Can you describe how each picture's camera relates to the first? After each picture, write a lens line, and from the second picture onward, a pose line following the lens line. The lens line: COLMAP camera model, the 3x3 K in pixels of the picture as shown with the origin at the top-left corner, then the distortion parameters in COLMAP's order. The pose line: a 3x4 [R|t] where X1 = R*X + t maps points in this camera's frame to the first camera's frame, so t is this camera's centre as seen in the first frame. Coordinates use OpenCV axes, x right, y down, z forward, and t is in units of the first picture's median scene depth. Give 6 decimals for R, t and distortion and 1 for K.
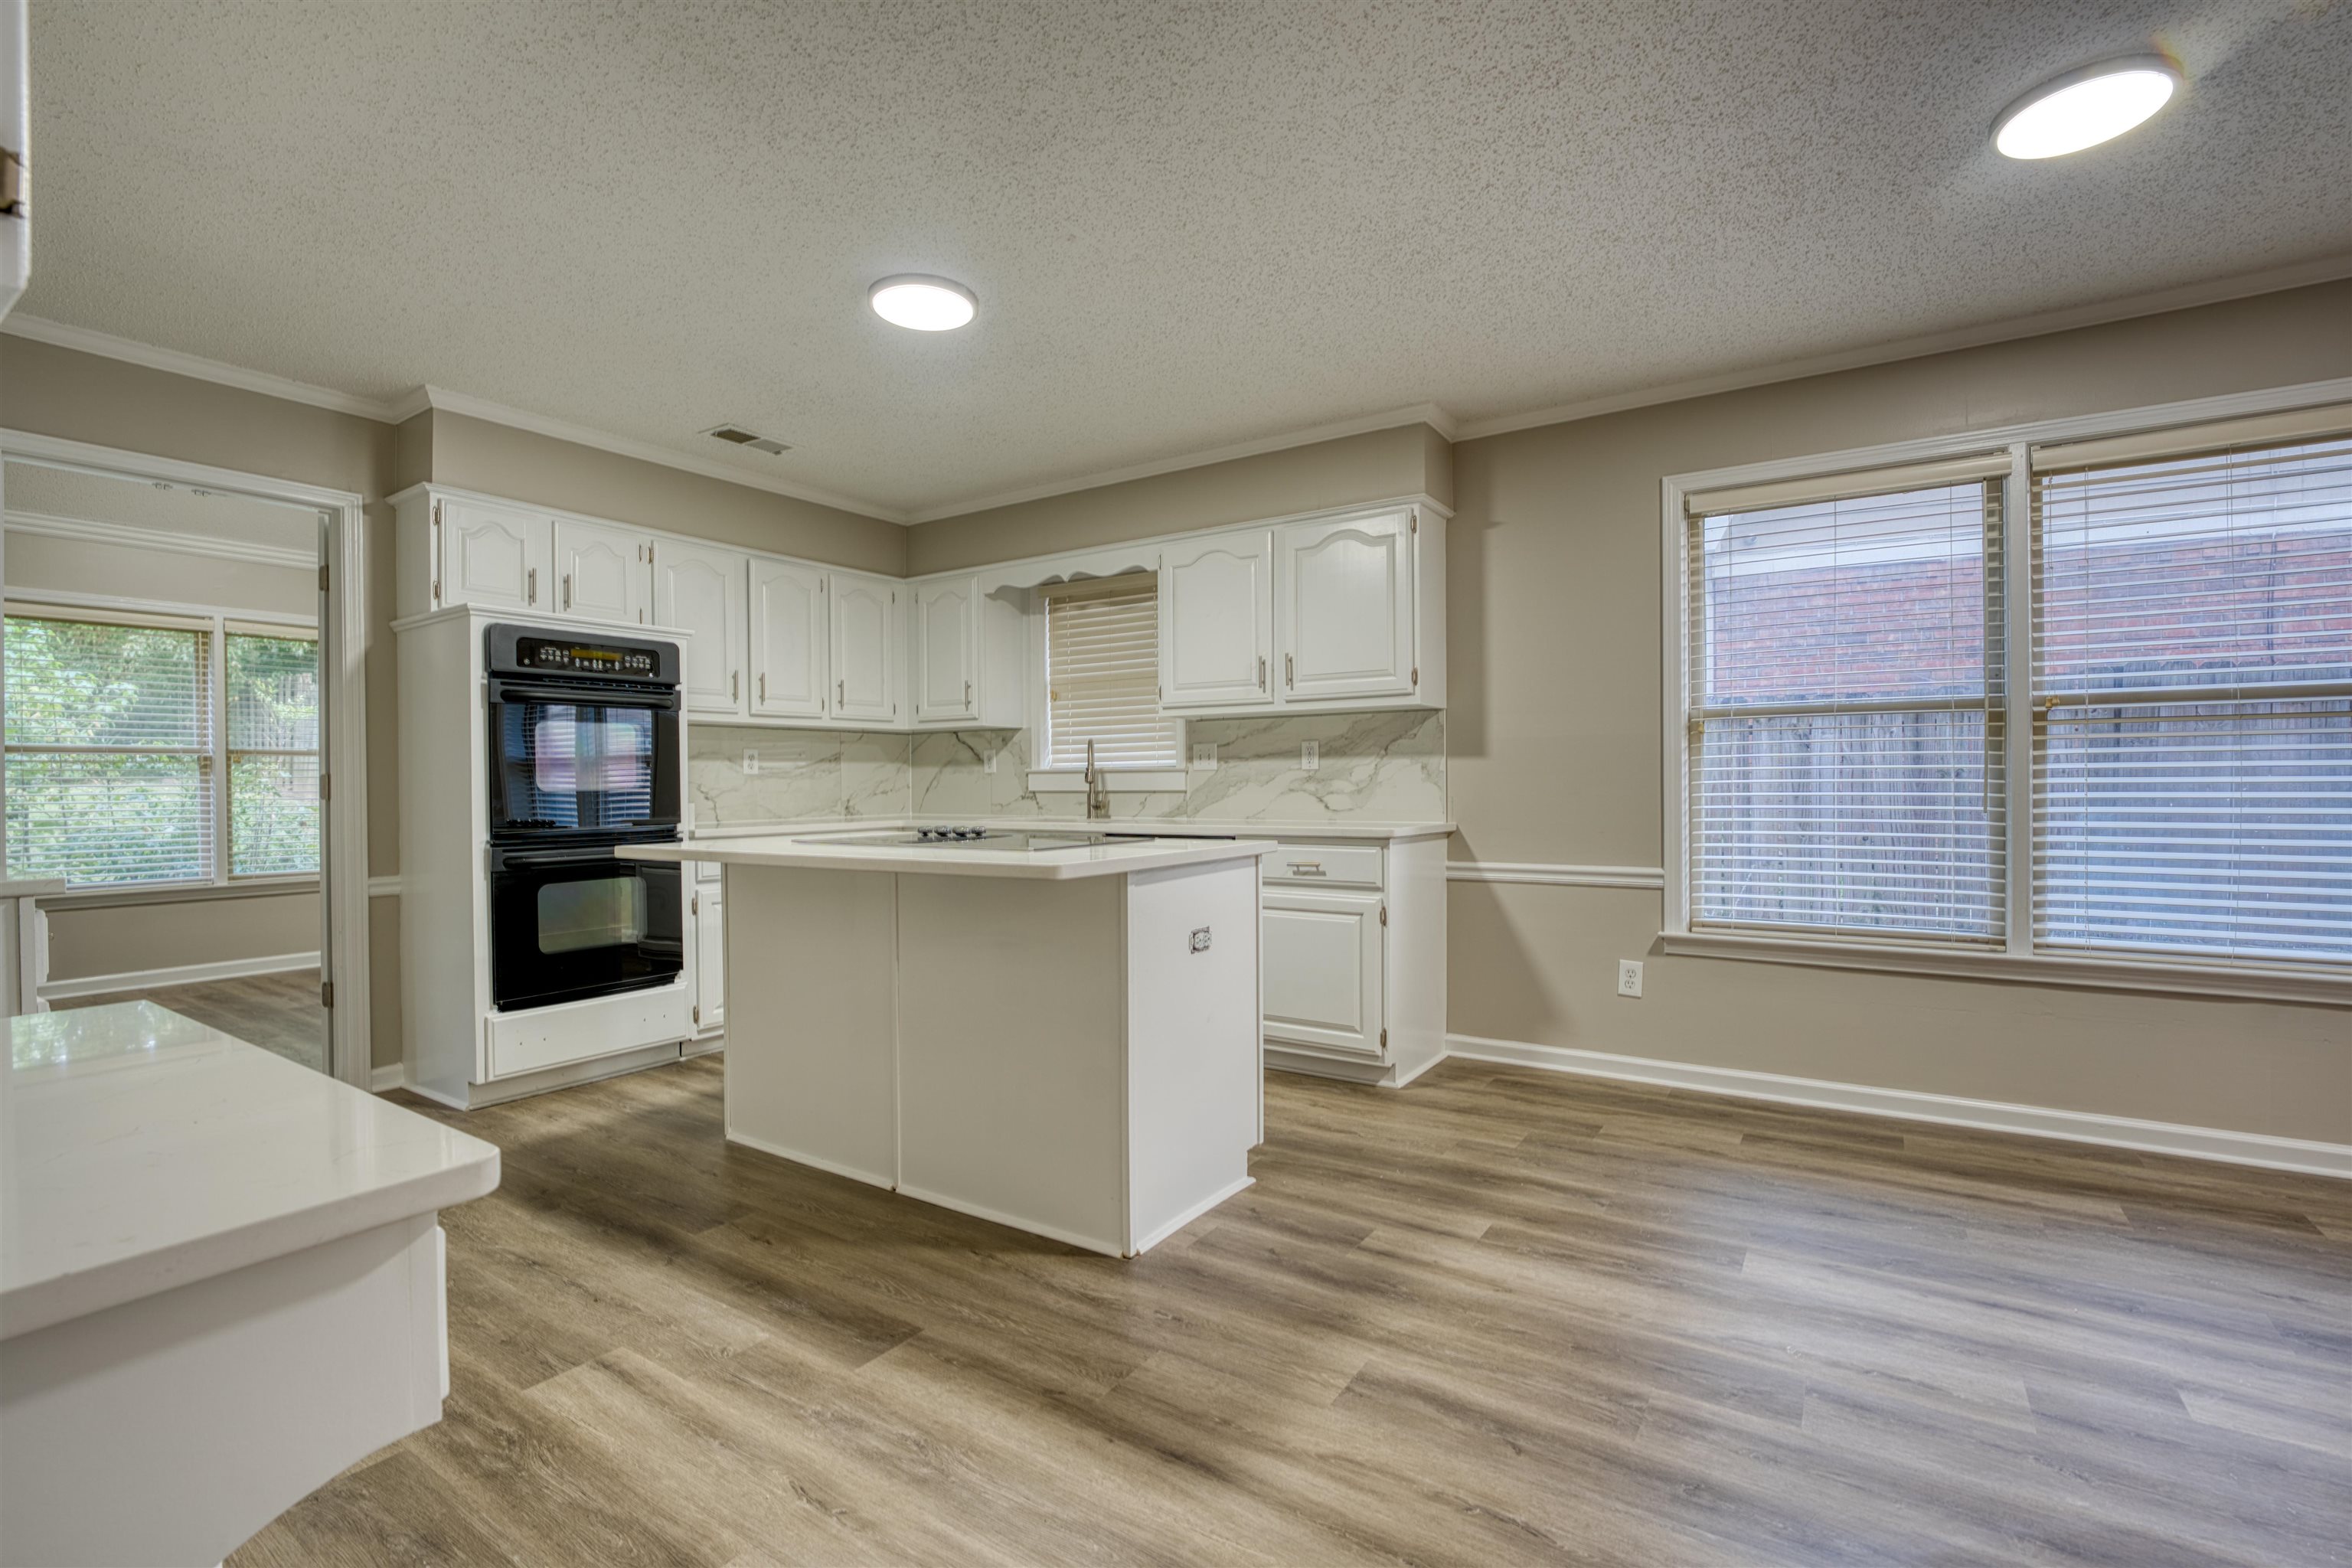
lens RADIAL K [[1066.6, 0, 1175.1], [0, 1066.6, 793.7], [0, 0, 1]] dist [-0.016668, -0.000570]
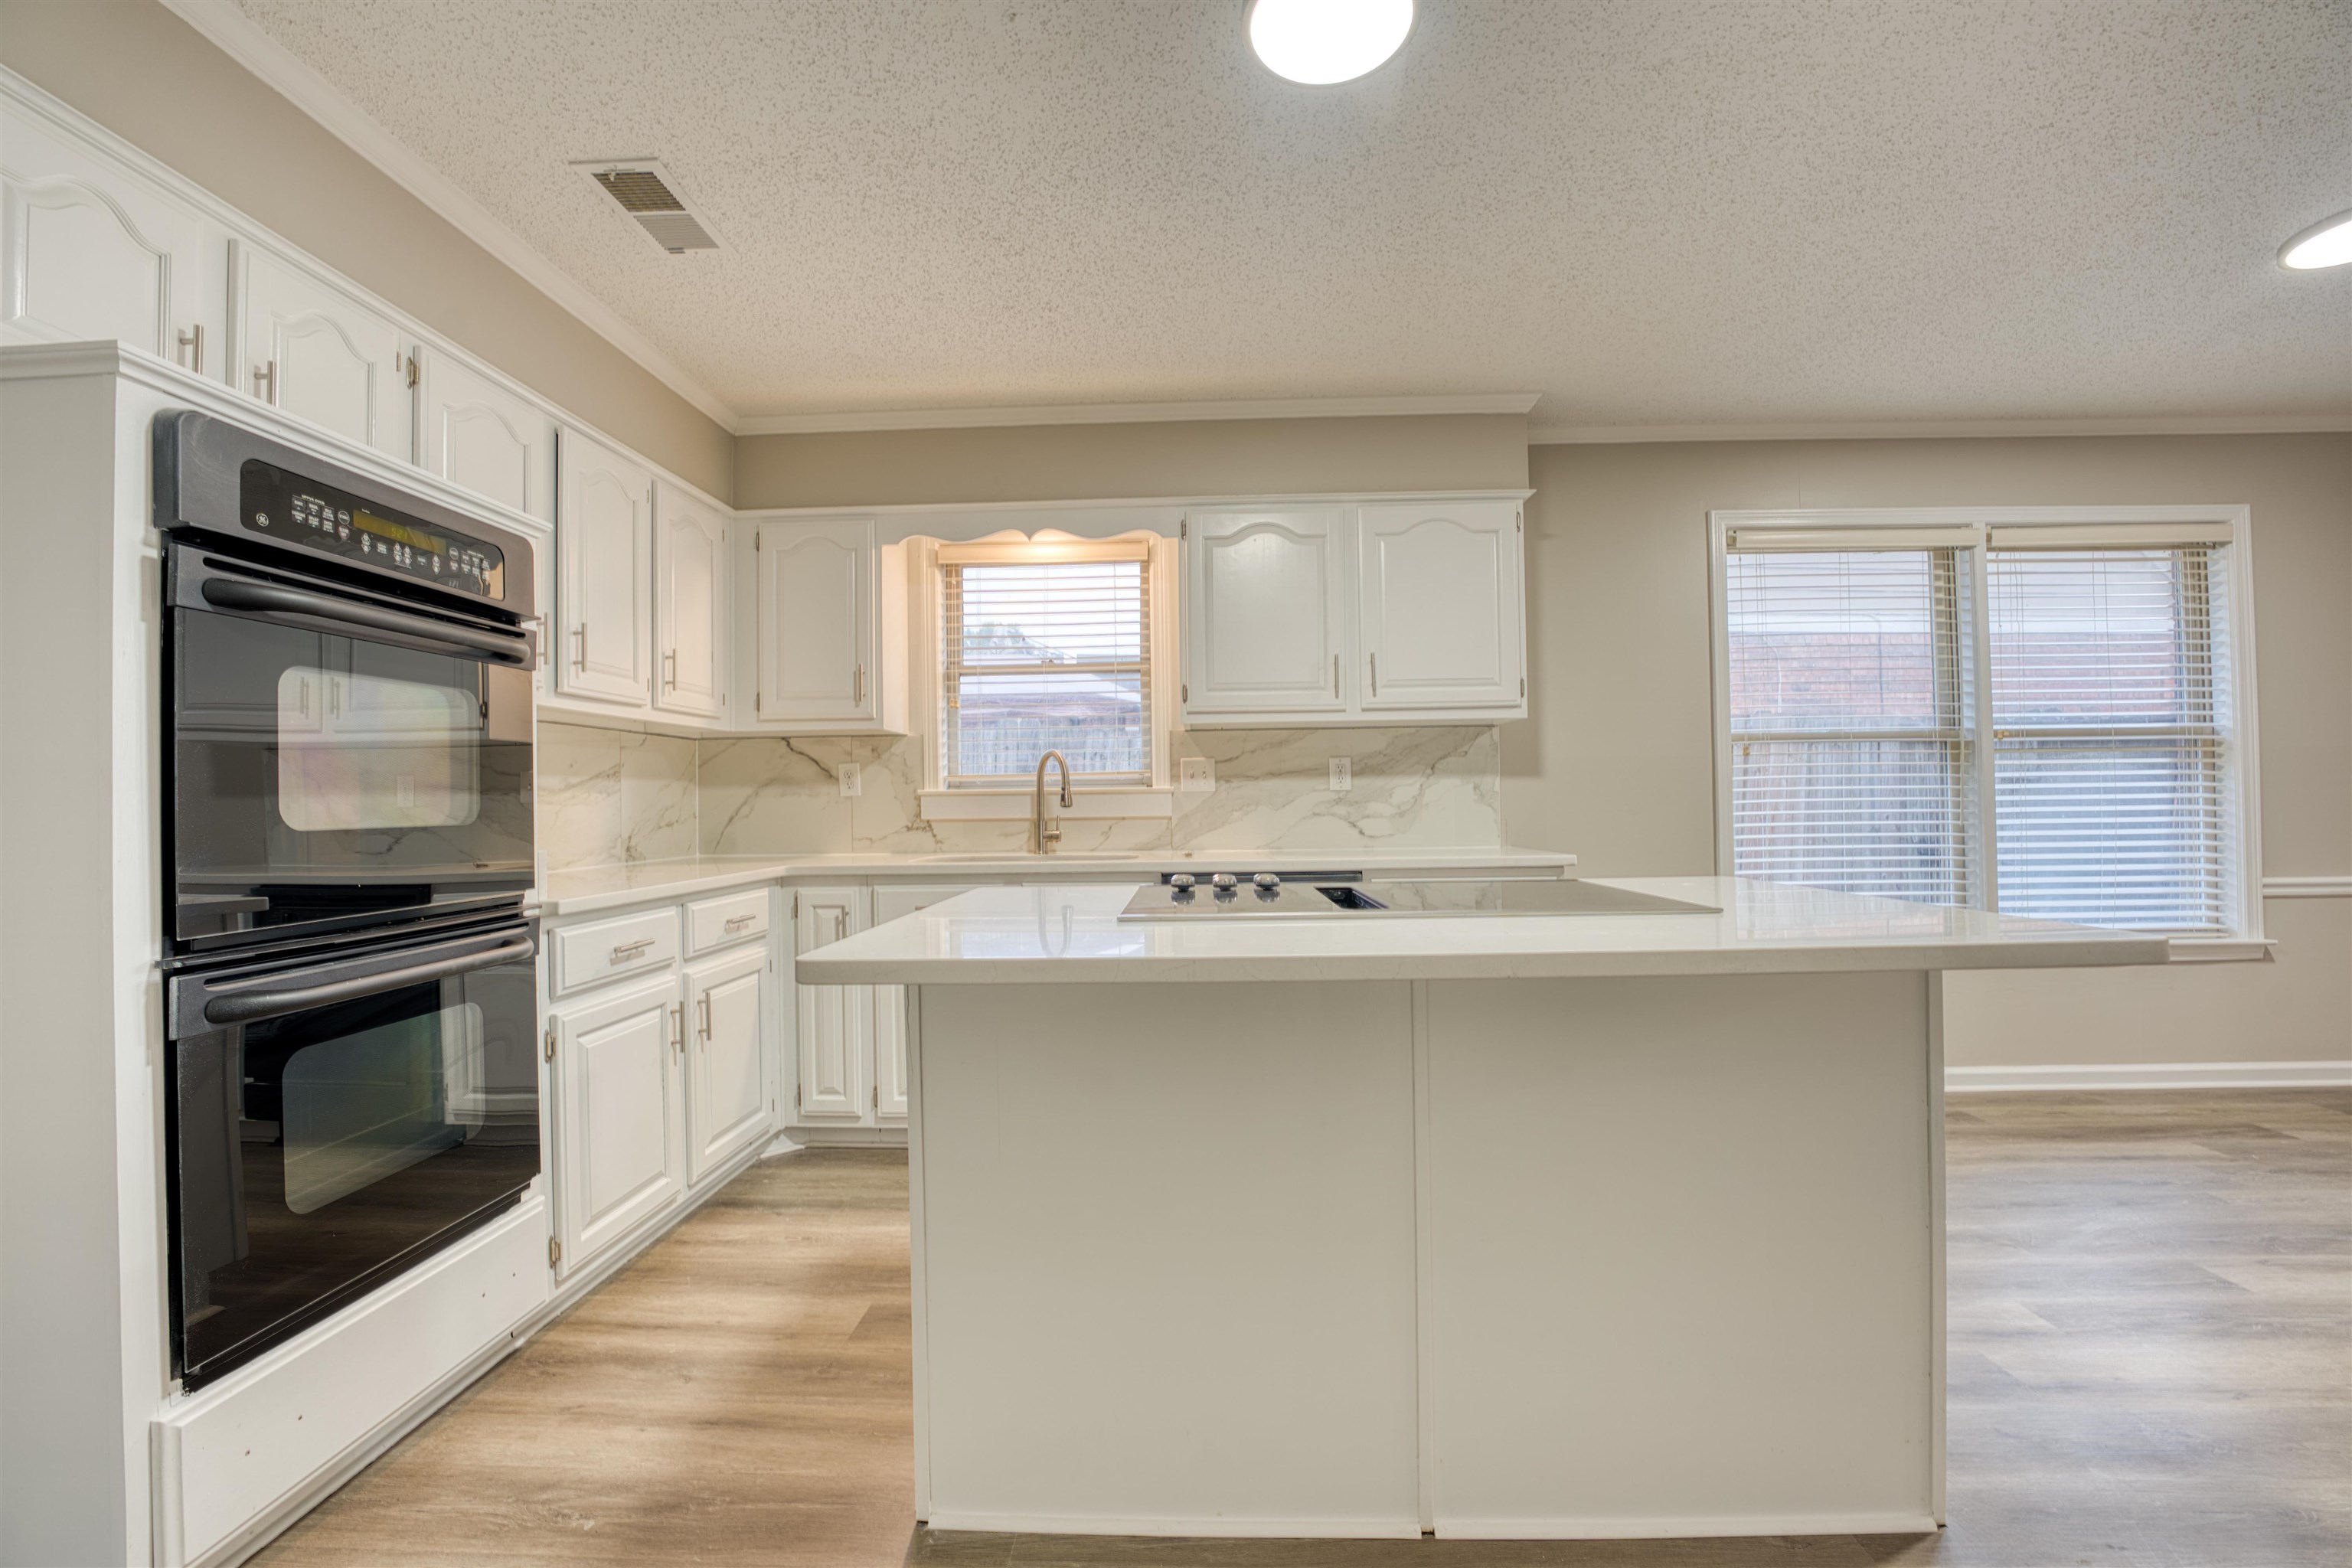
lens RADIAL K [[959.6, 0, 1172.2], [0, 959.6, 797.0], [0, 0, 1]] dist [-0.026064, 0.002451]
pose [[0.851758, -0.000582, 0.523935, -0.466167], [0.013431, 0.999695, -0.020723, -0.003225], [-0.523763, 0.024688, 0.851506, 0.468708]]
